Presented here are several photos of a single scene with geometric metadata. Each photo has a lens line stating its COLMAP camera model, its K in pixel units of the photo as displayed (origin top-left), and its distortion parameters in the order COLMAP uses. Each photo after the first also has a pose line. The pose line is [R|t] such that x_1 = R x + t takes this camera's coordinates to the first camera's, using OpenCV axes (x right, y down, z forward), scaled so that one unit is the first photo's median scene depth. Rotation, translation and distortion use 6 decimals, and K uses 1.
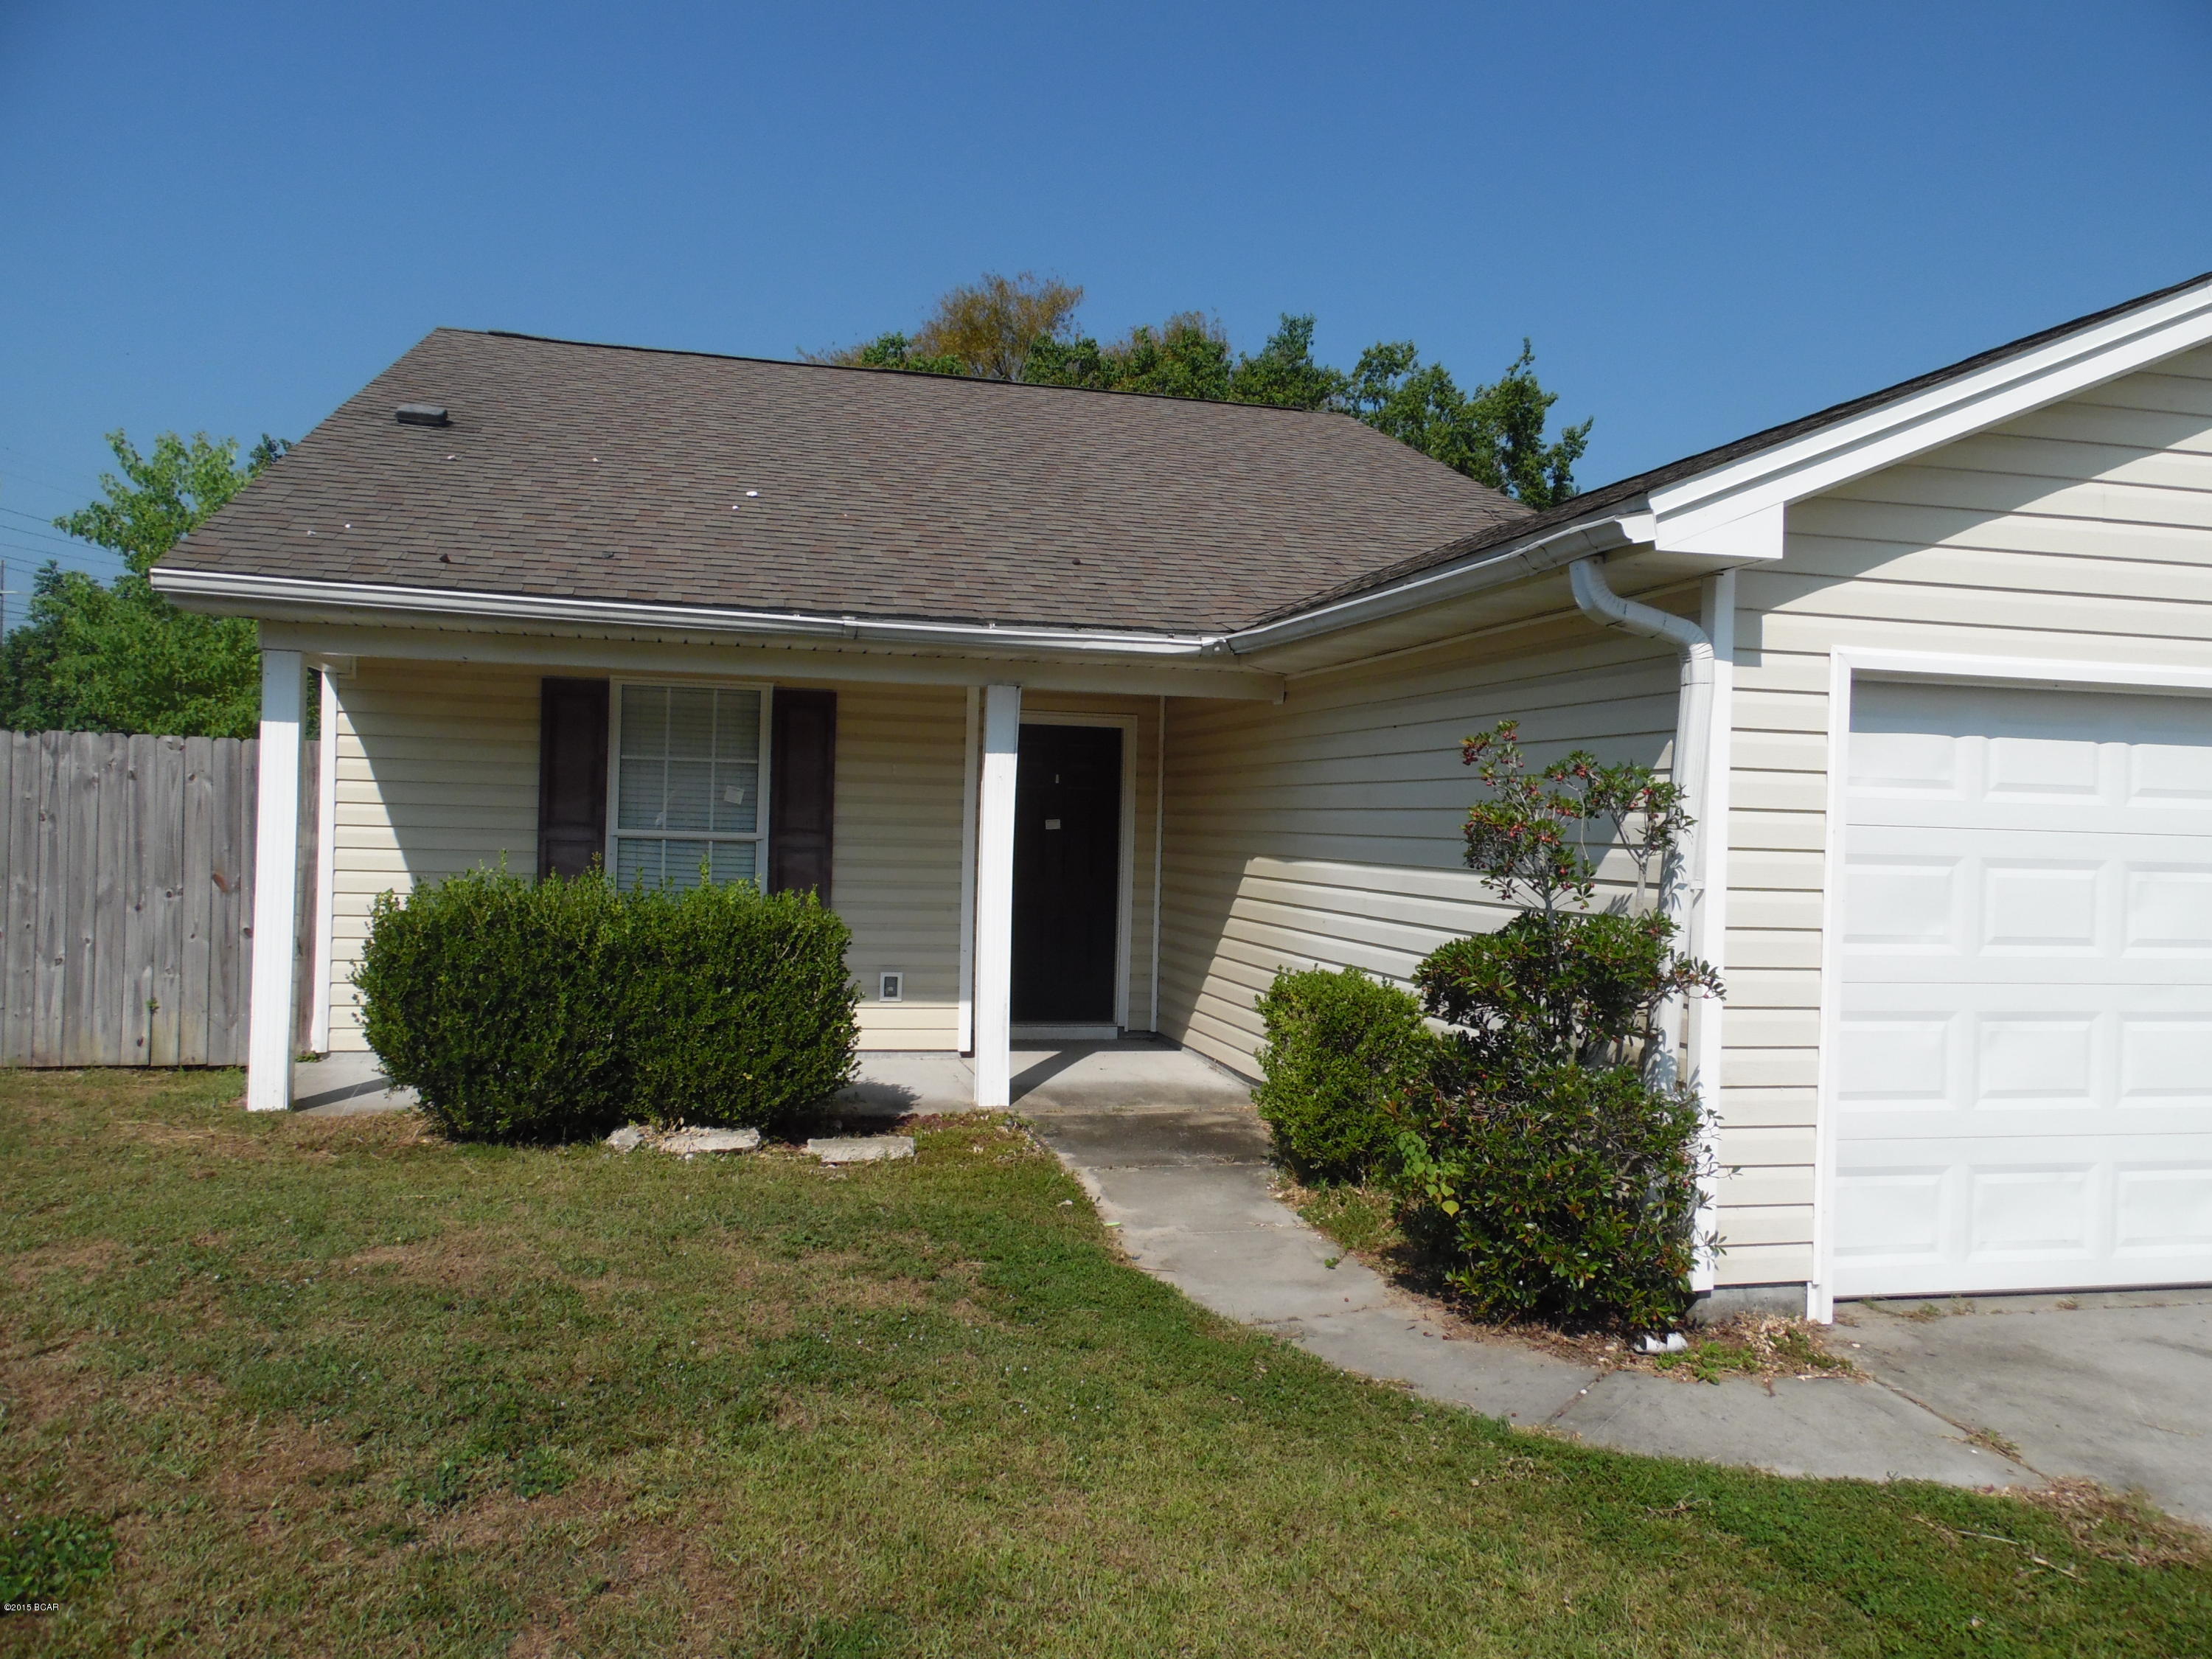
lens RADIAL K [[1663.2, 0, 1110.8], [0, 1663.2, 827.4], [0, 0, 1]] dist [-0.047050, 0.105909]
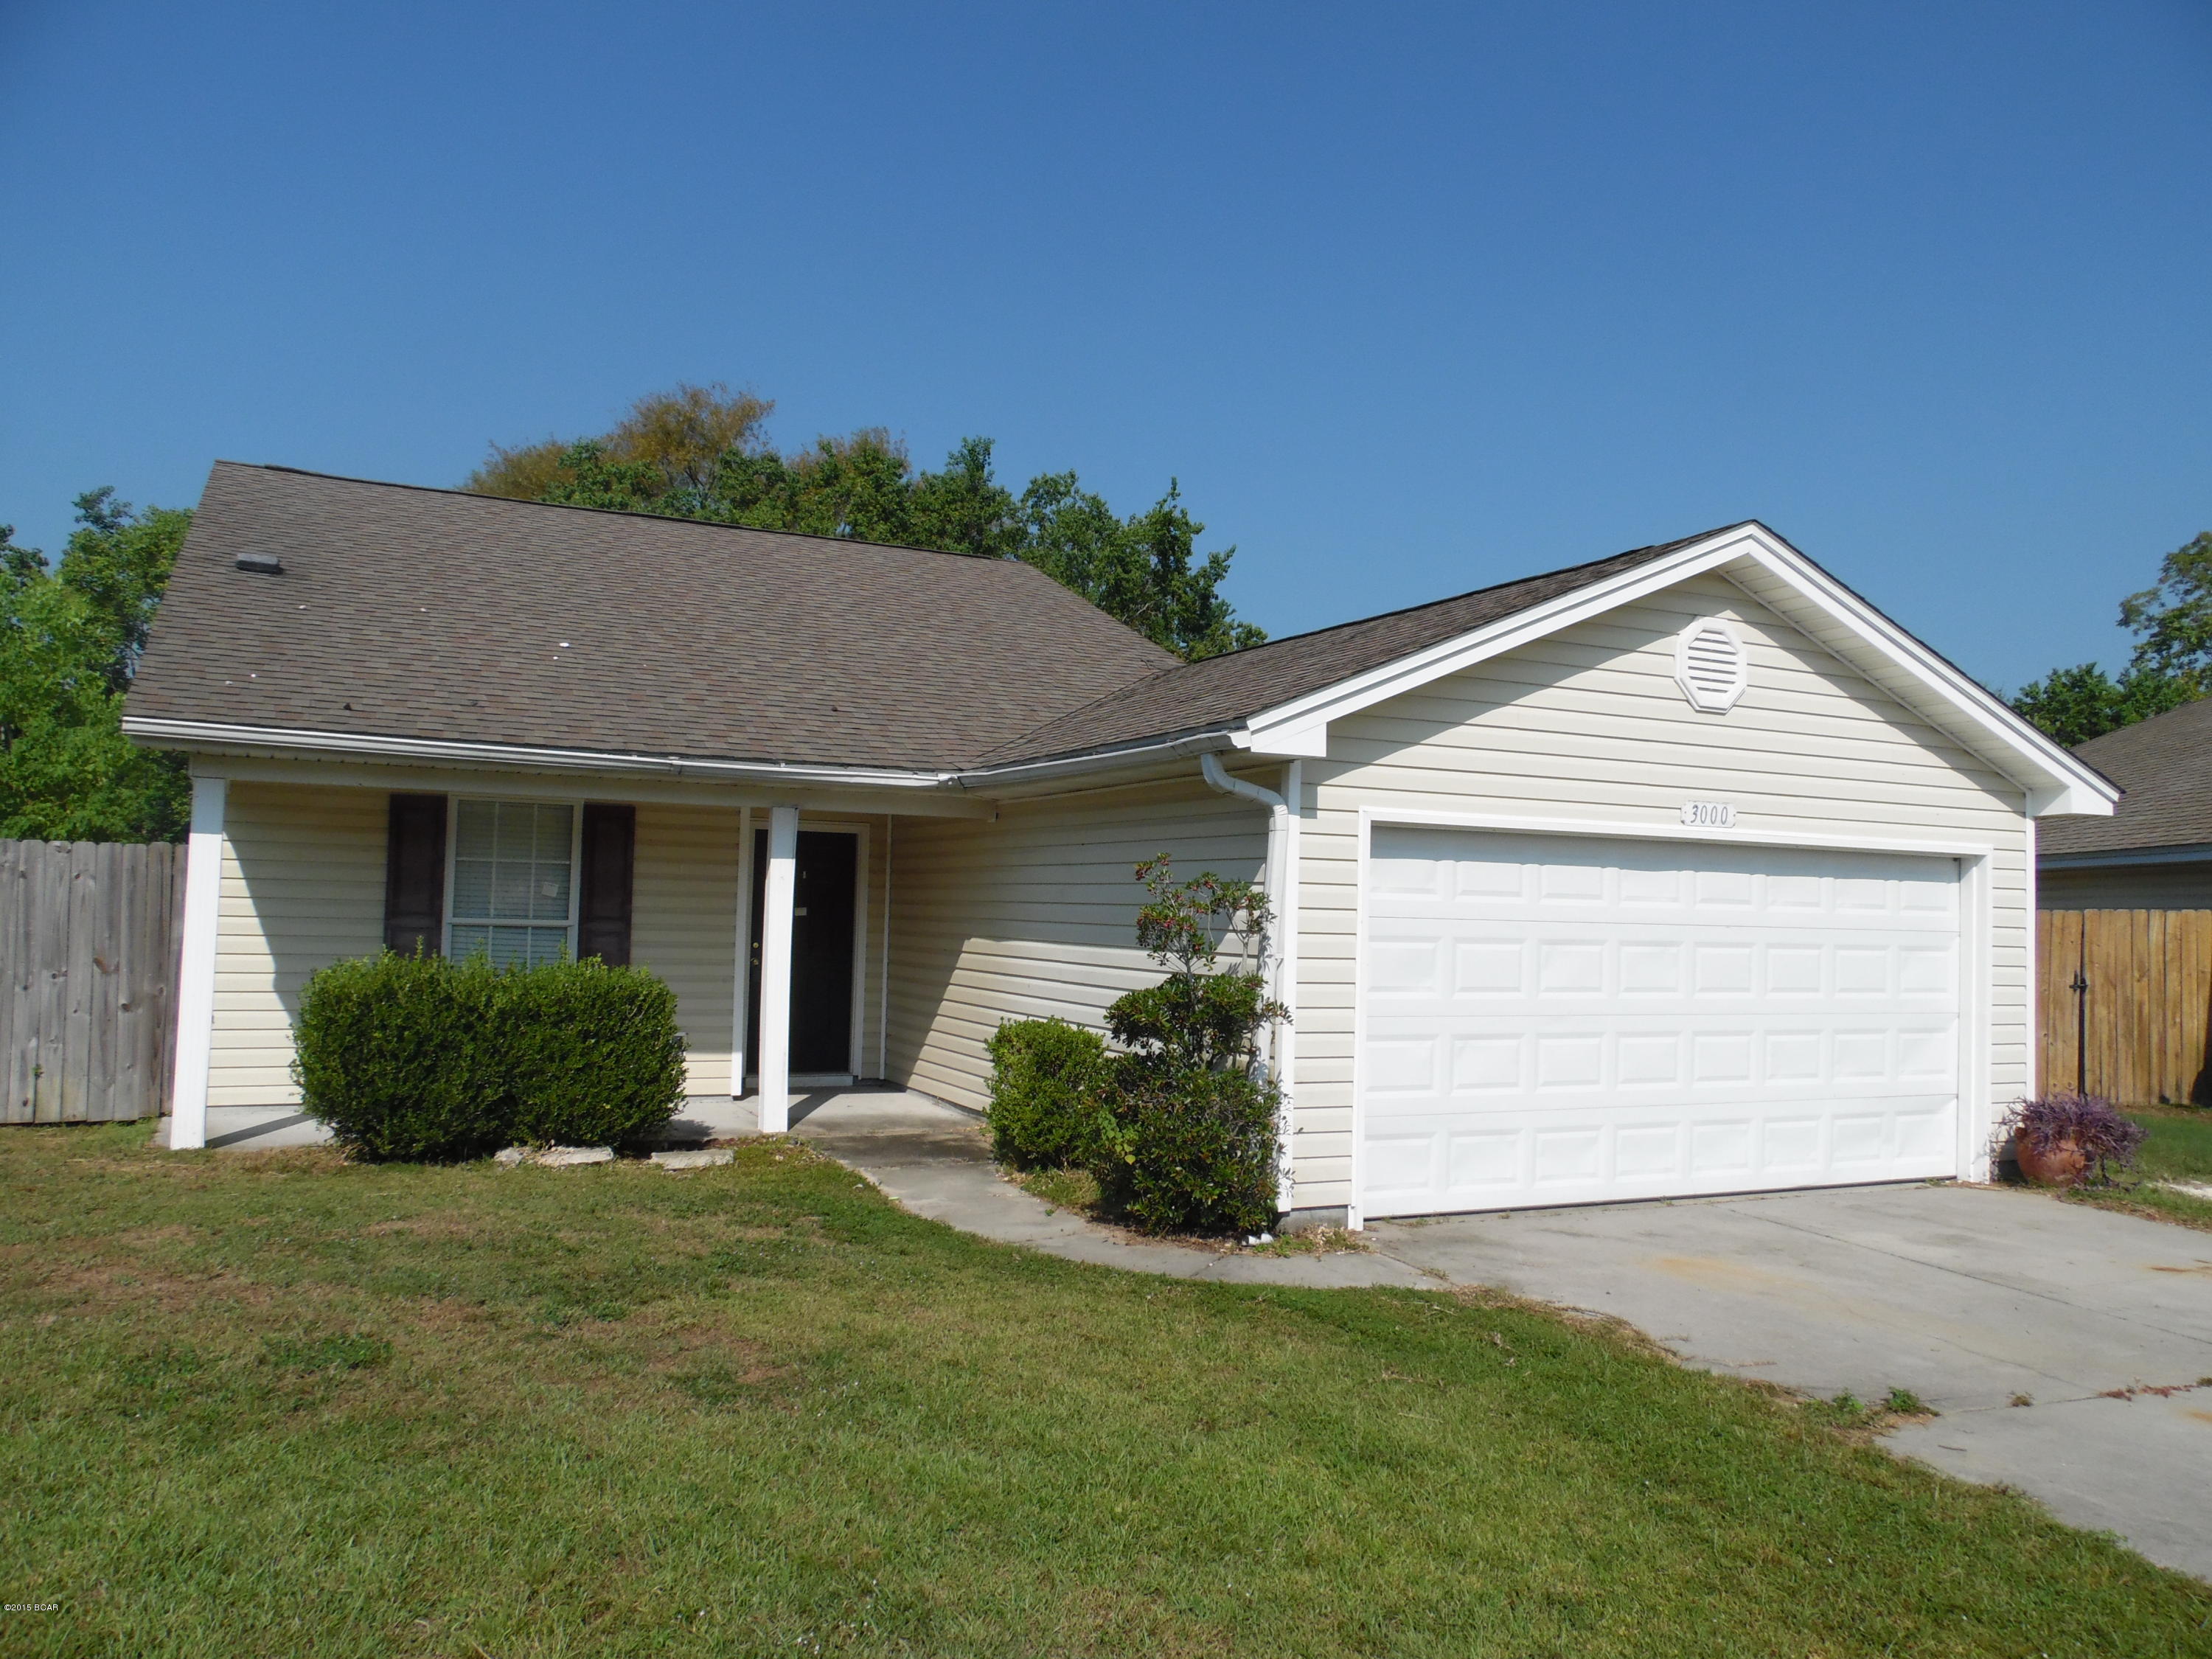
lens RADIAL K [[1663.2, 0, 1110.8], [0, 1663.2, 827.4], [0, 0, 1]] dist [-0.047050, 0.105909]
pose [[0.978615, 0.007075, 0.205580, -0.098285], [0.002312, 0.998967, -0.045384, -0.011988], [-0.205689, 0.044889, 0.977587, -0.391329]]
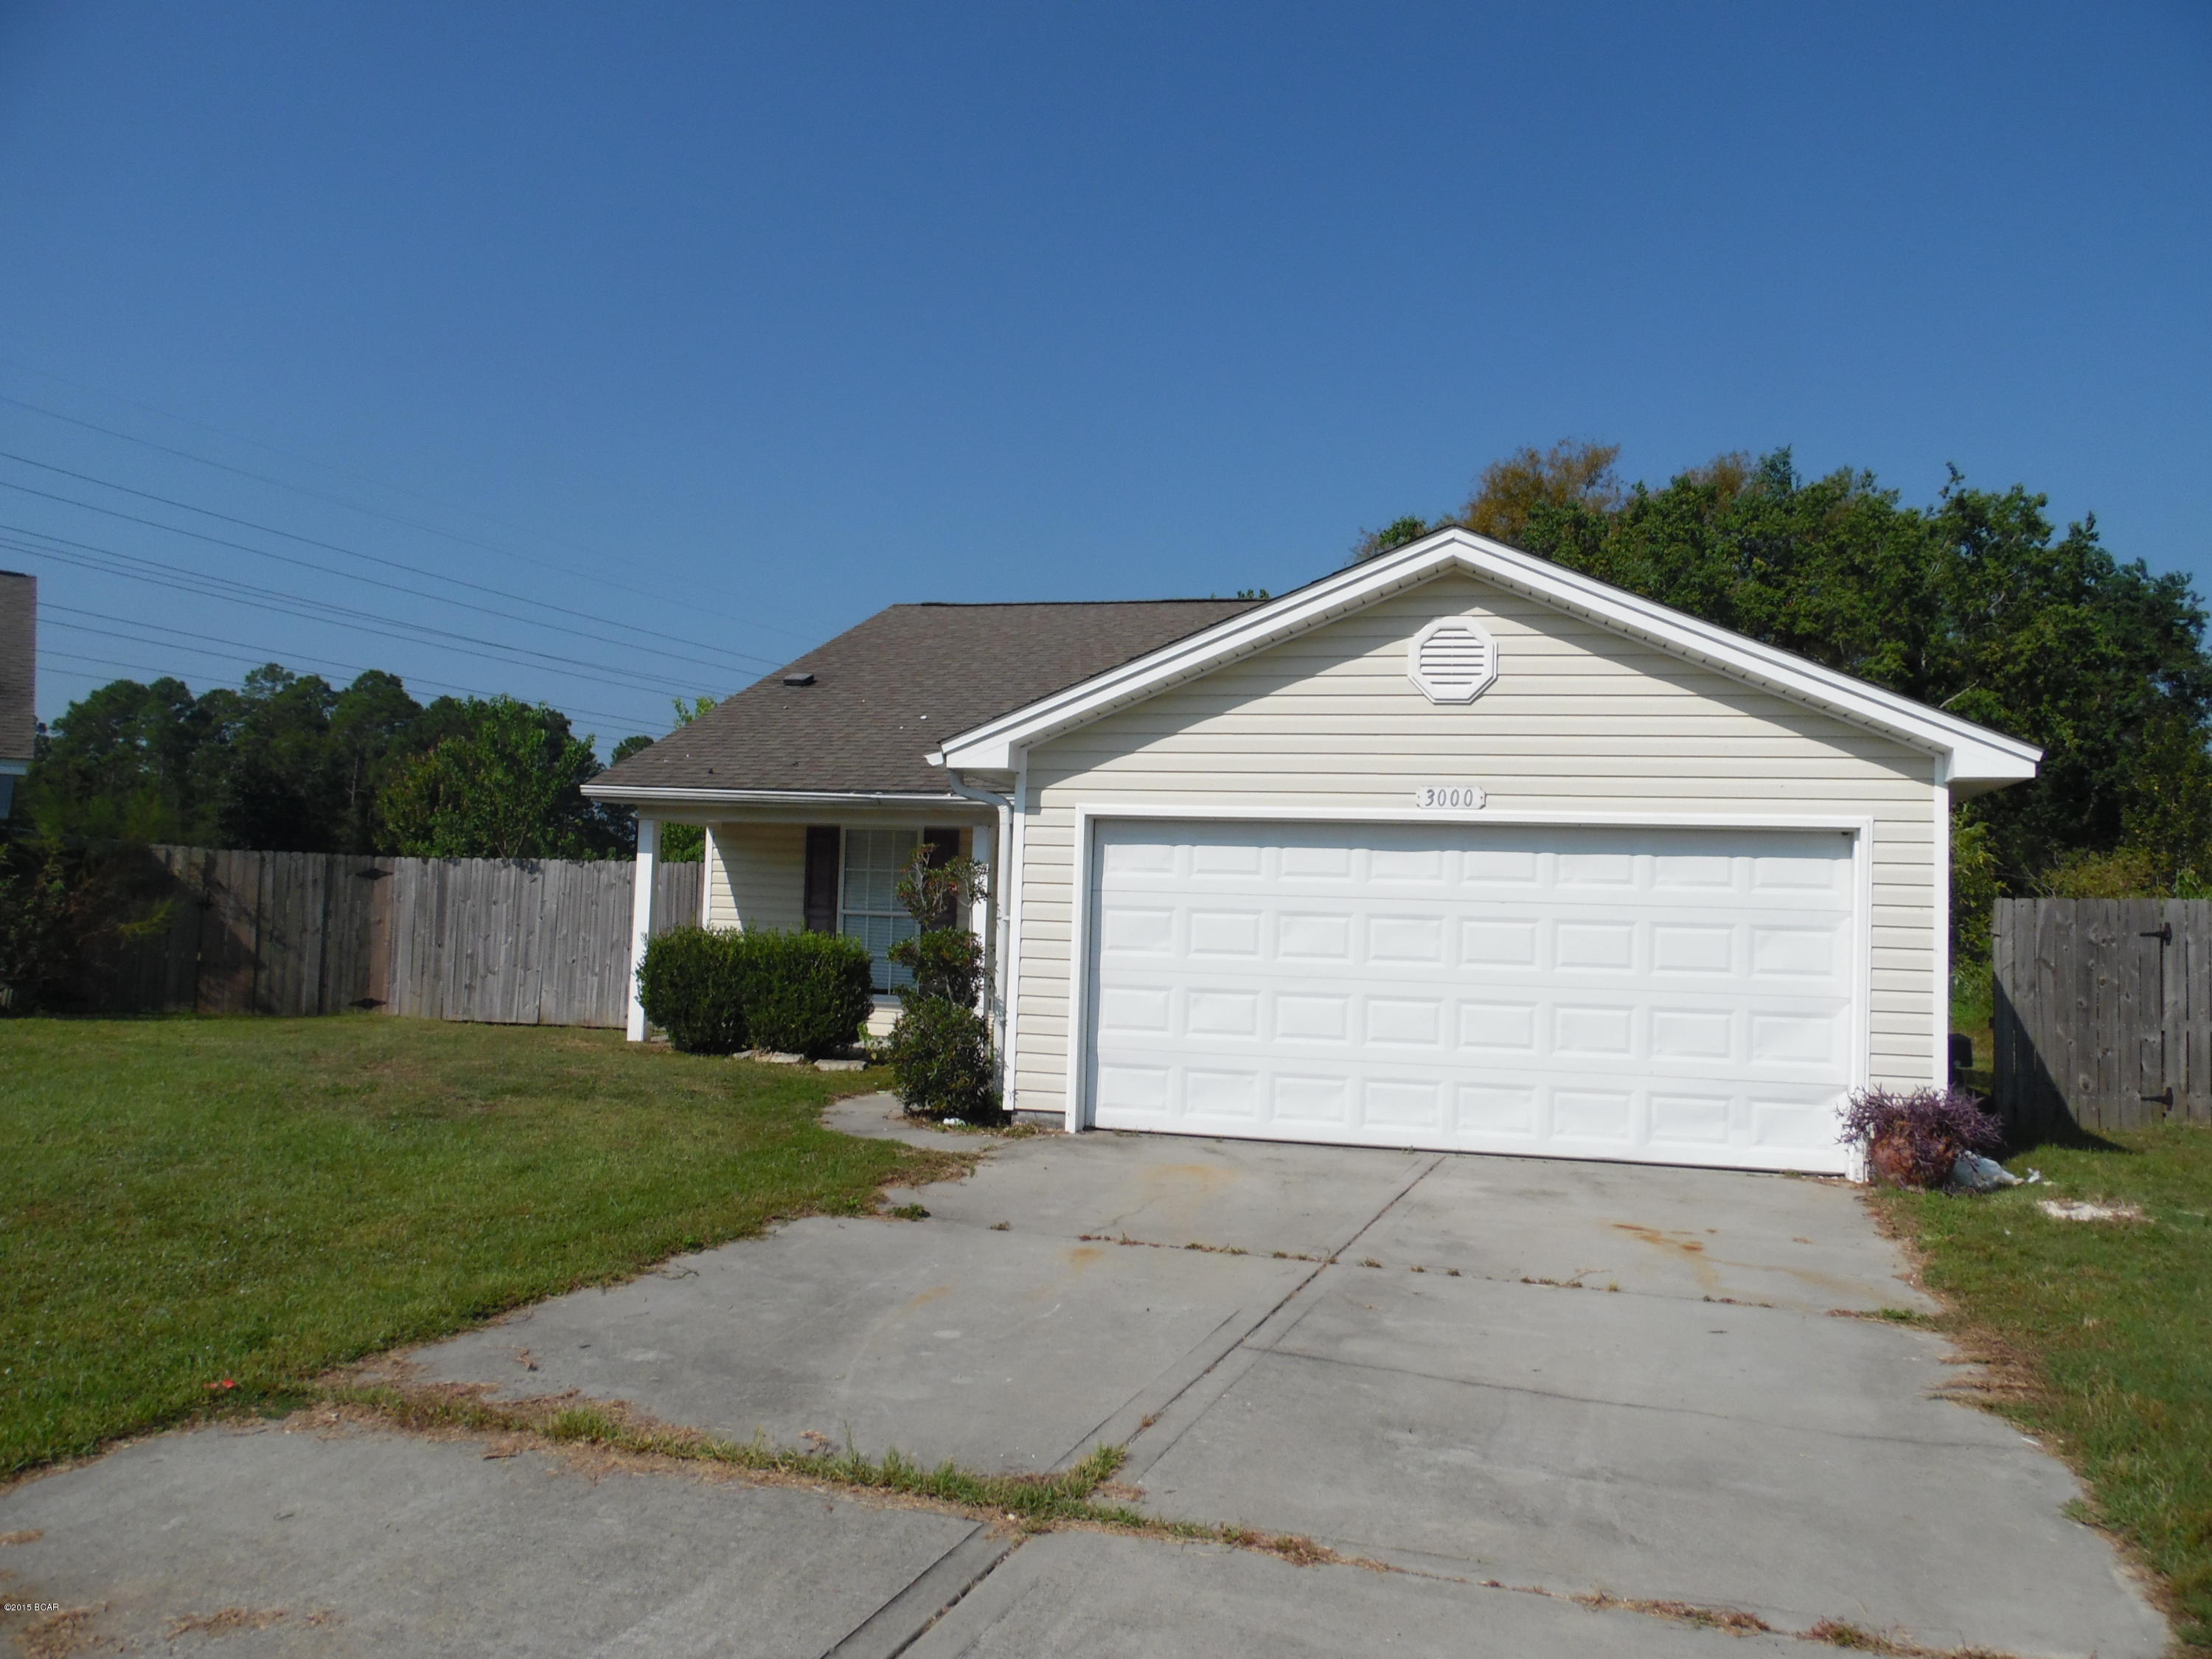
lens RADIAL K [[1663.2, 0, 1110.8], [0, 1663.2, 827.4], [0, 0, 1]] dist [-0.047050, 0.105909]
pose [[0.882018, -0.026107, -0.470492, 1.076596], [-0.008548, 0.997413, -0.071369, 0.050749], [0.471138, 0.066971, 0.879514, -0.602984]]
